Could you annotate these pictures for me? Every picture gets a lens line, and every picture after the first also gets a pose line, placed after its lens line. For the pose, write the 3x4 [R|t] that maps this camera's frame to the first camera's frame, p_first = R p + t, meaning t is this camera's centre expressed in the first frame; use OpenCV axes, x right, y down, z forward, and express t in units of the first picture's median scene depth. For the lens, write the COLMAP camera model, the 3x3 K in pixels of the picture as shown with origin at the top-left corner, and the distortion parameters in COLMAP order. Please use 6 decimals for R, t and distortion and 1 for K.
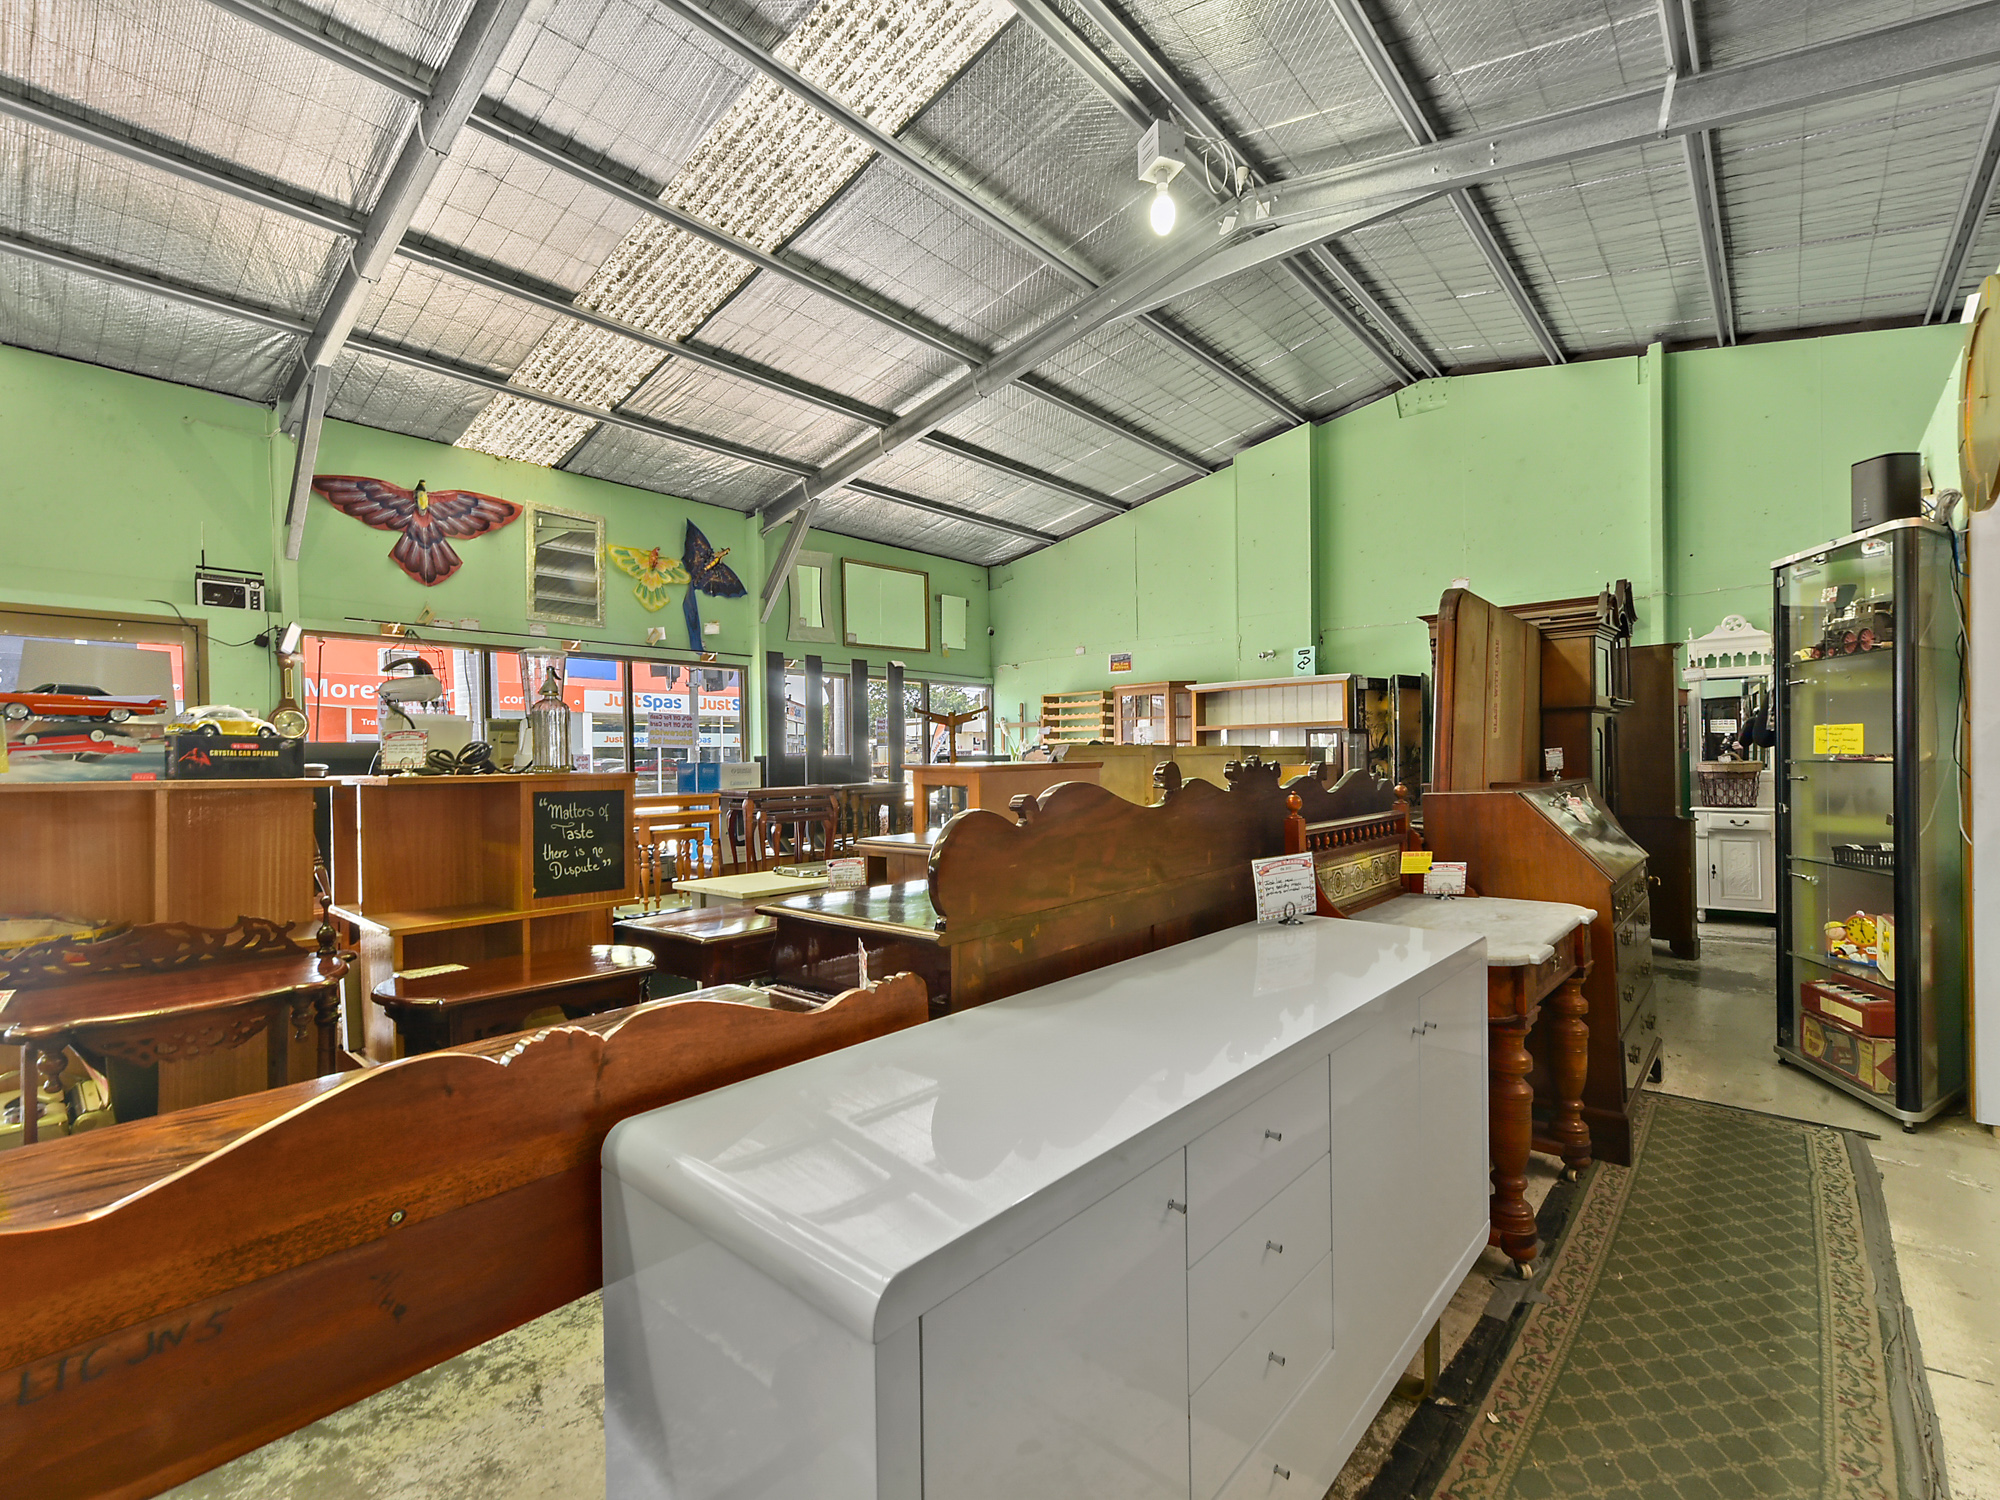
lens RADIAL K [[909.5, 0, 1005.2], [0, 909.5, 768.2], [0, 0, 1]] dist [0.019979, -0.000385]
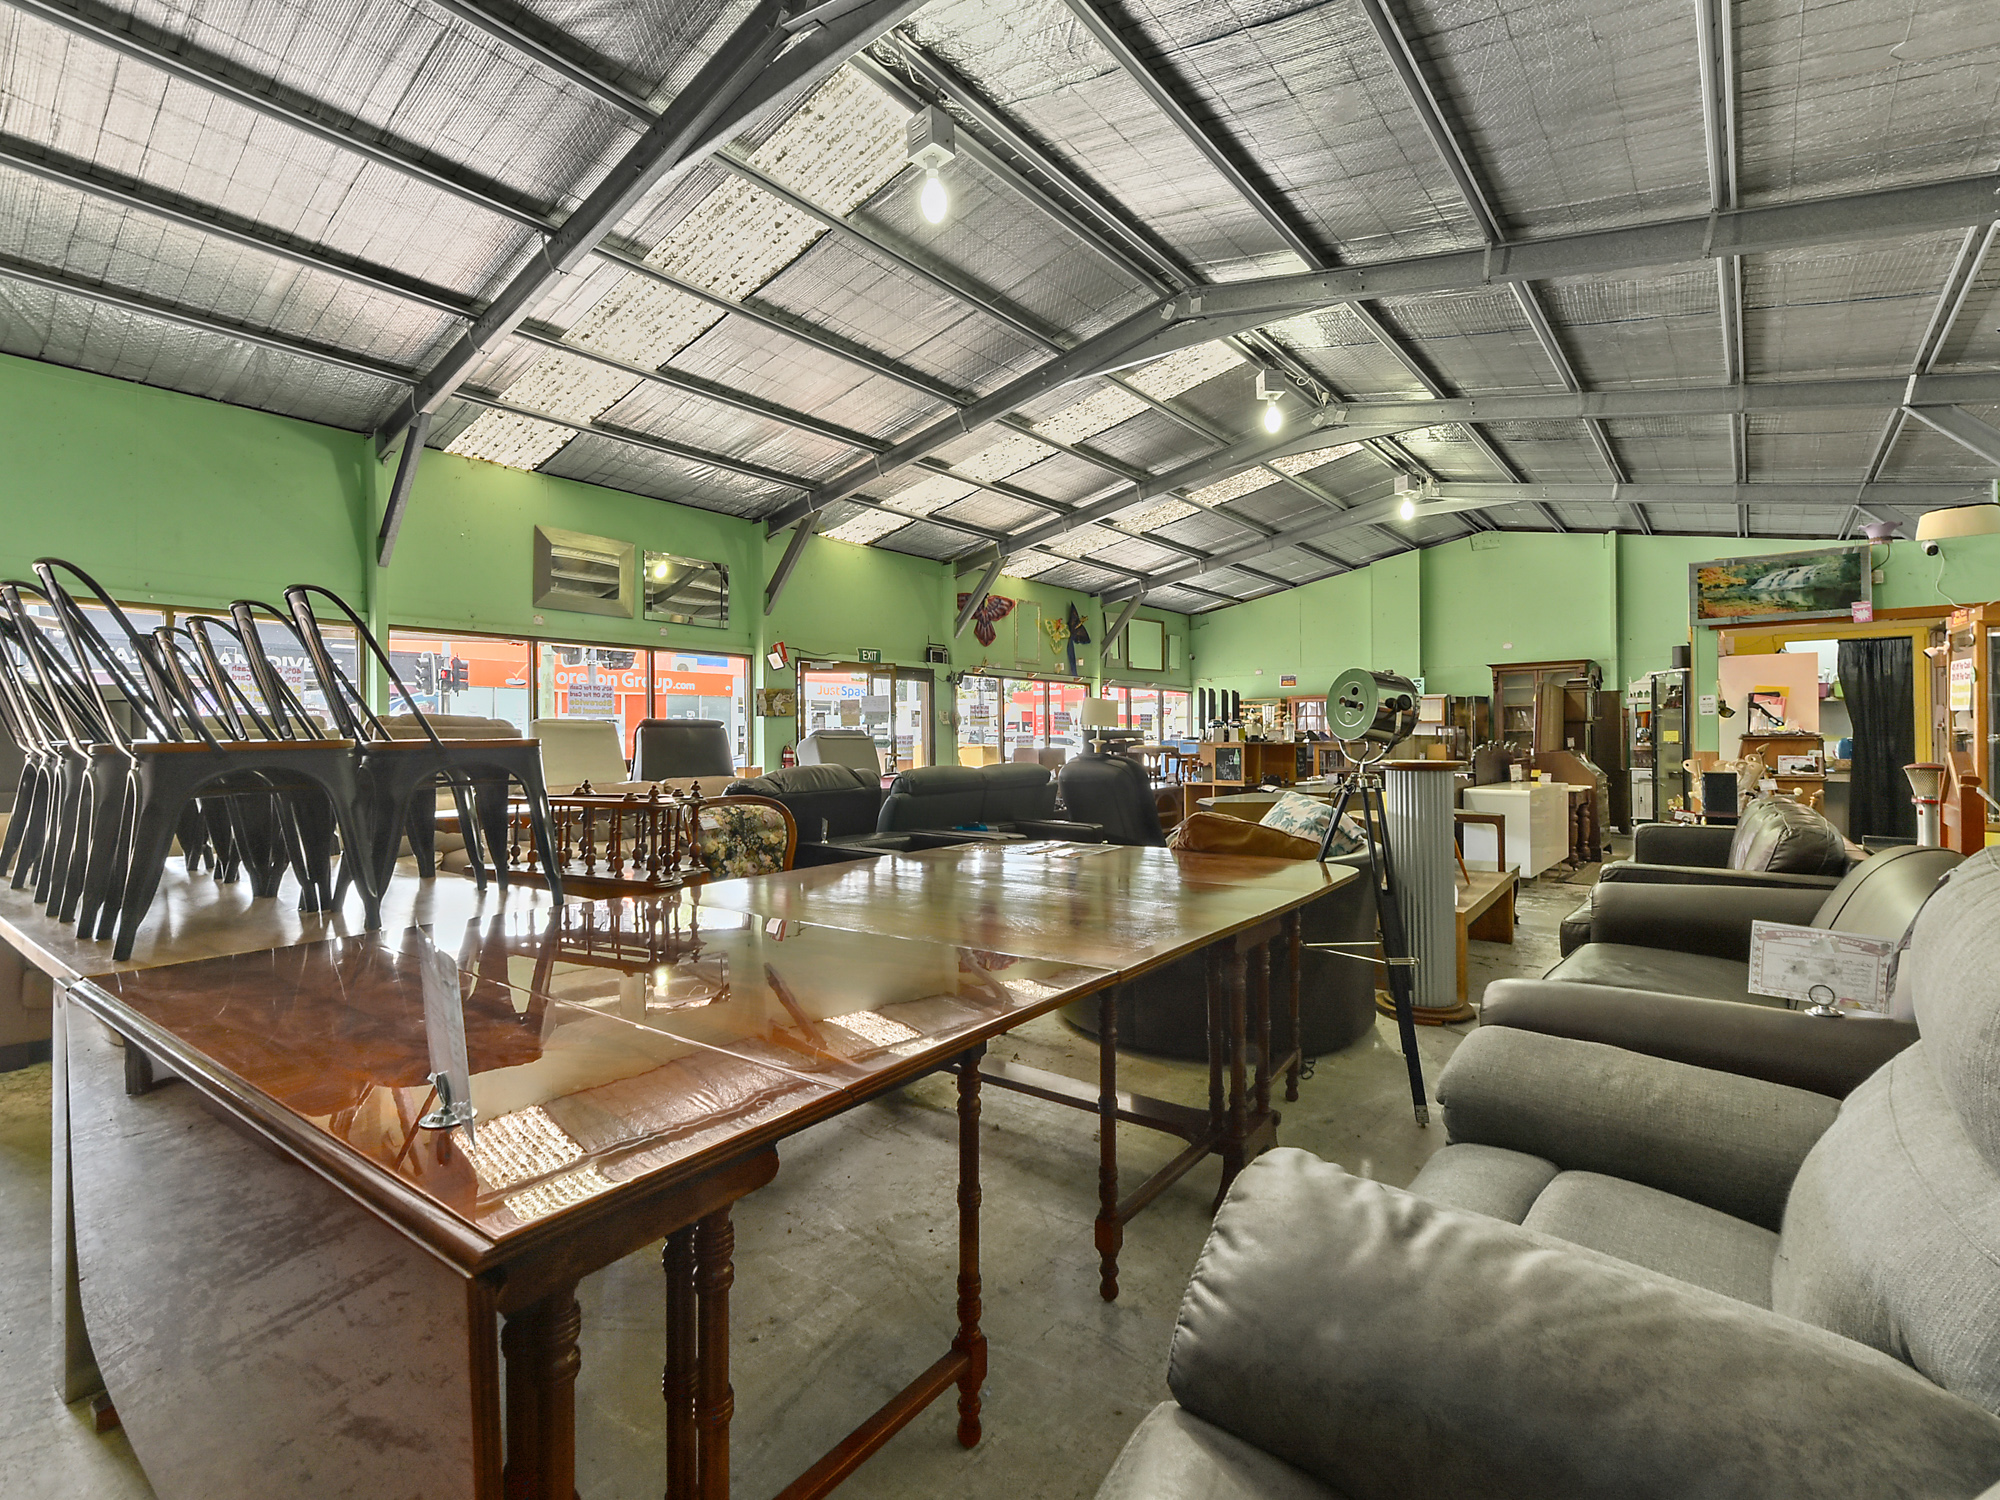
lens RADIAL K [[909.5, 0, 1003.2], [0, 909.5, 733.4], [0, 0, 1]] dist [0.019979, -0.000385]
pose [[0.999621, 0.012337, 0.024624, -0.633960], [-0.011930, 0.999791, -0.016590, 0.016547], [-0.024824, 0.016290, 0.999559, -0.915332]]
